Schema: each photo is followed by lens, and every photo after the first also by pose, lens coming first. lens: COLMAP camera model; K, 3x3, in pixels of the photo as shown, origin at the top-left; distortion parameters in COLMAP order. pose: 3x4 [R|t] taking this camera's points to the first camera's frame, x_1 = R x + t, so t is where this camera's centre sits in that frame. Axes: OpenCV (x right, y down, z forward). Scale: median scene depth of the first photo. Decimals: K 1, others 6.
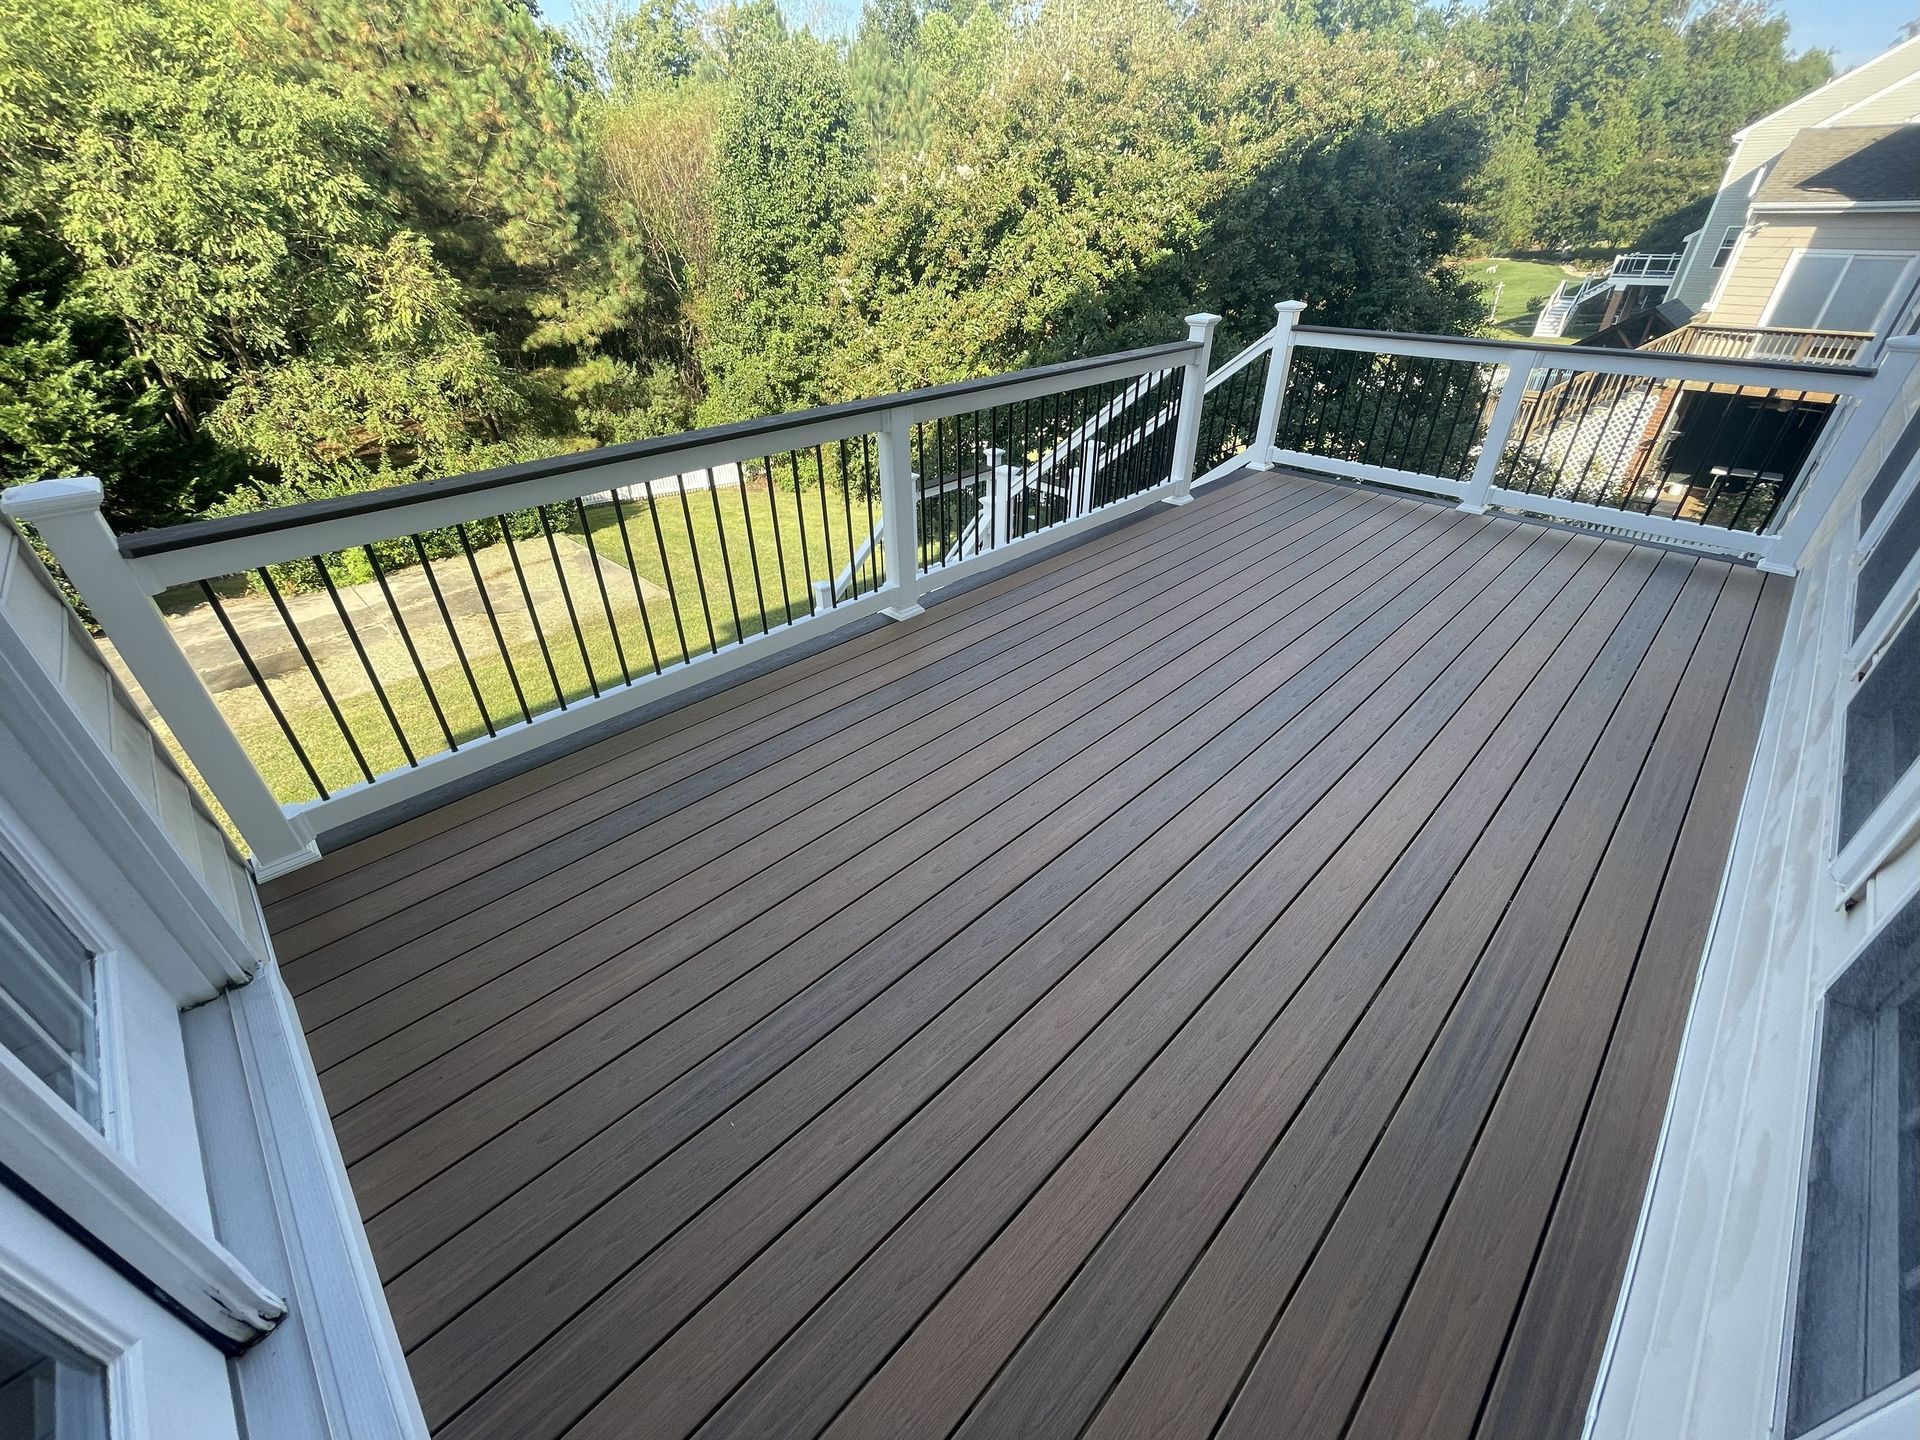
lens RADIAL K [[772.3, 0, 957.7], [0, 772.3, 711.2], [0, 0, 1]] dist [-0.001971, -0.000814]
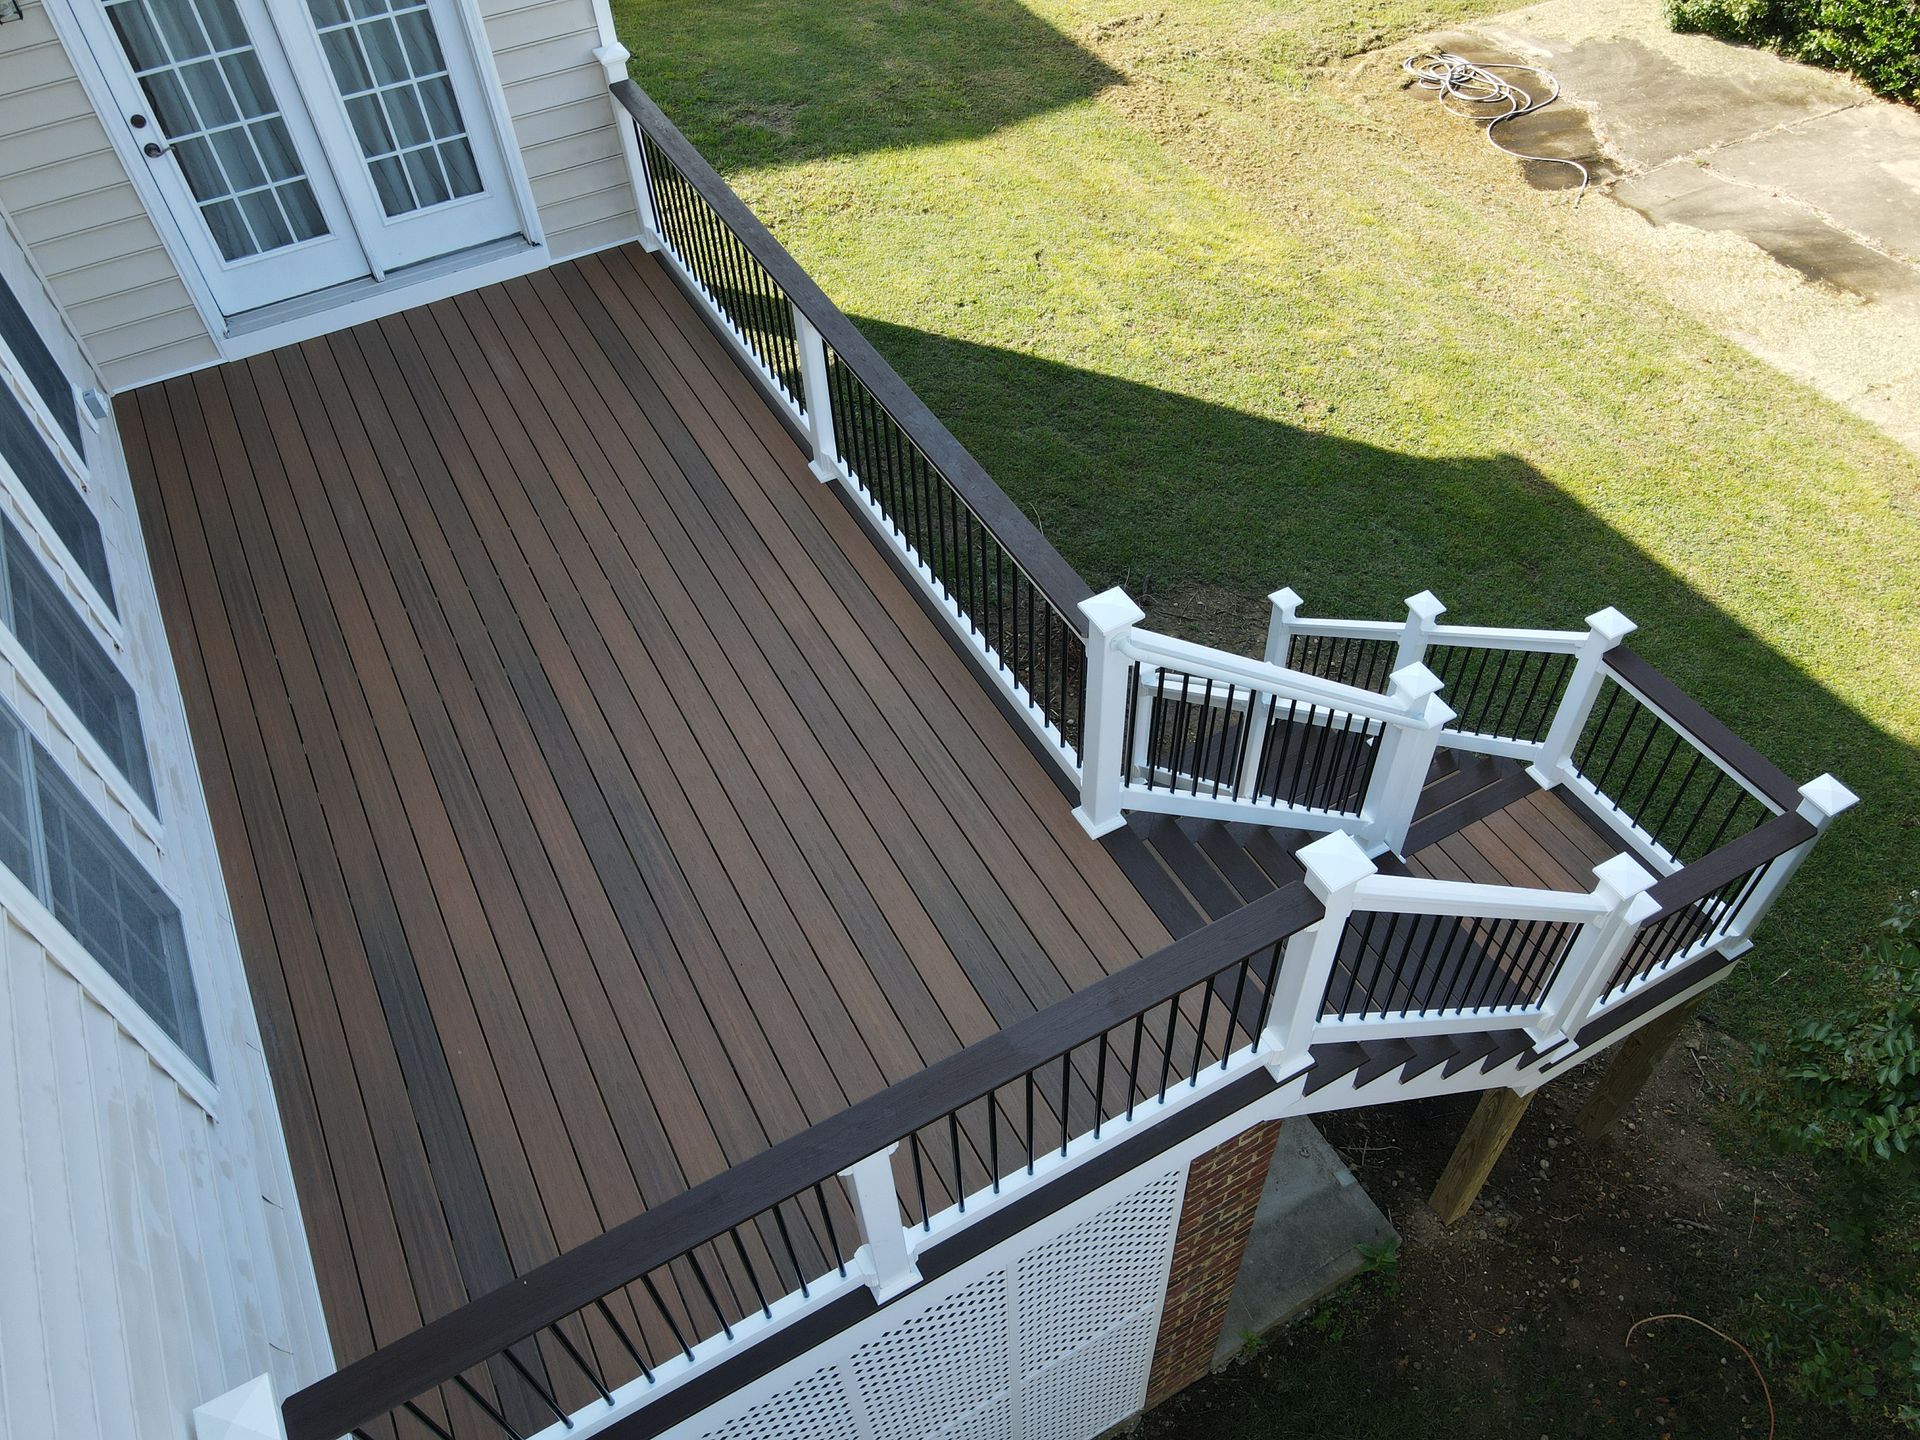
lens RADIAL K [[1406.4, 0, 949.9], [0, 1406.4, 720.3], [0, 0, 1]] dist [0.021952, -0.008789]
pose [[-0.284389, 0.732637, -0.618358, 0.348930], [-0.468683, 0.456417, 0.756320, -0.401043], [0.836337, 0.504903, 0.213574, 0.252133]]
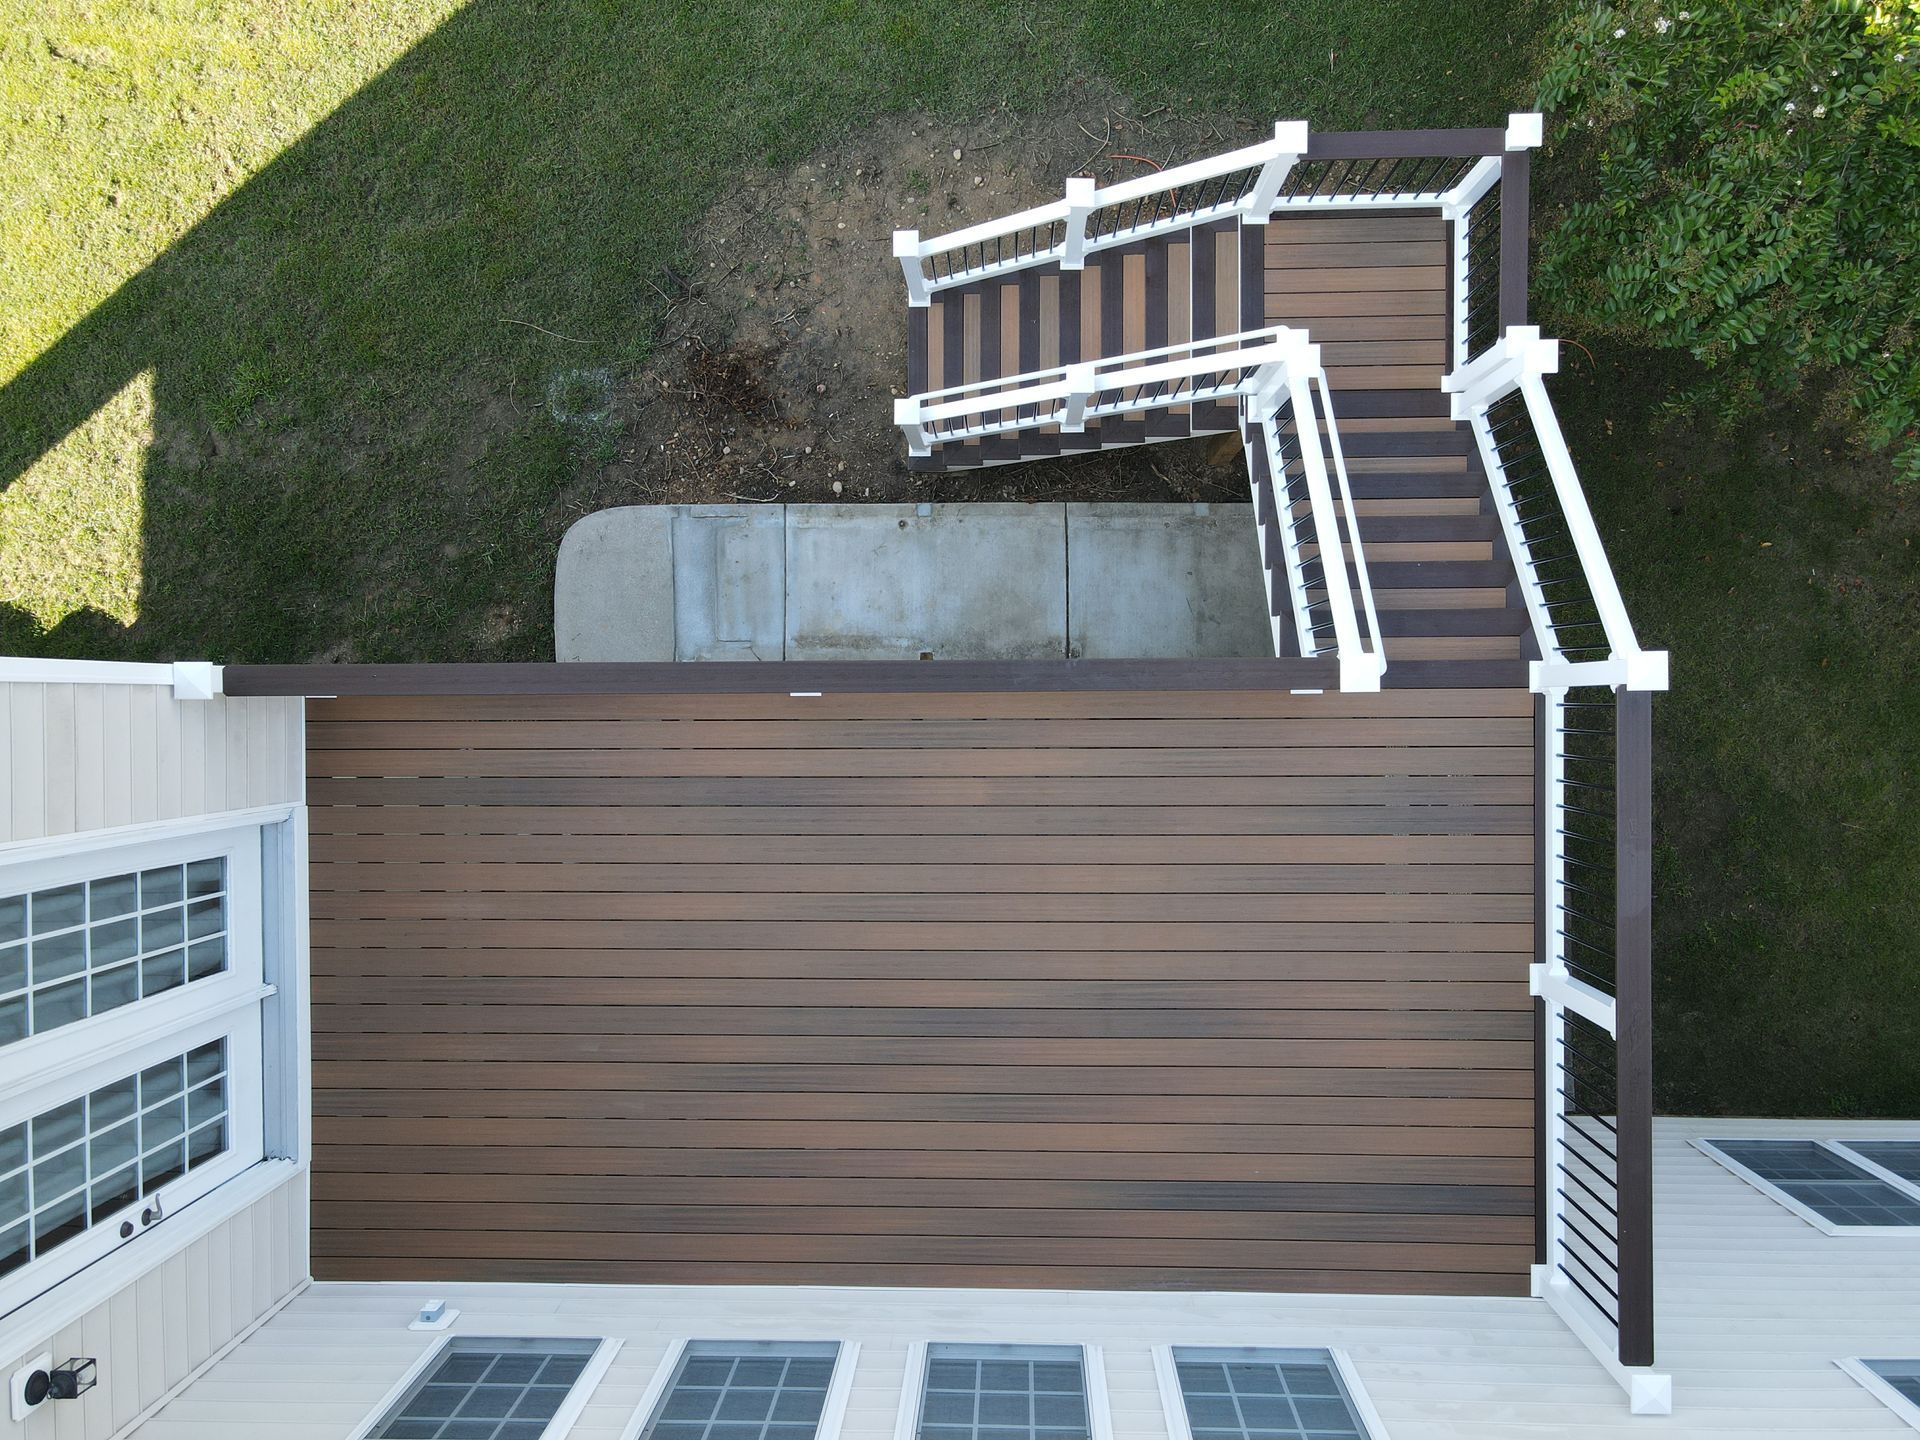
lens RADIAL K [[1406.4, 0, 943.7], [0, 1406.4, 722.9], [0, 0, 1]] dist [0.021952, -0.008789]
pose [[0.714140, 0.699786, -0.017438, 0.035916], [-0.332325, 0.360856, 0.871403, -0.501397], [0.616088, -0.616509, 0.490258, 0.044996]]
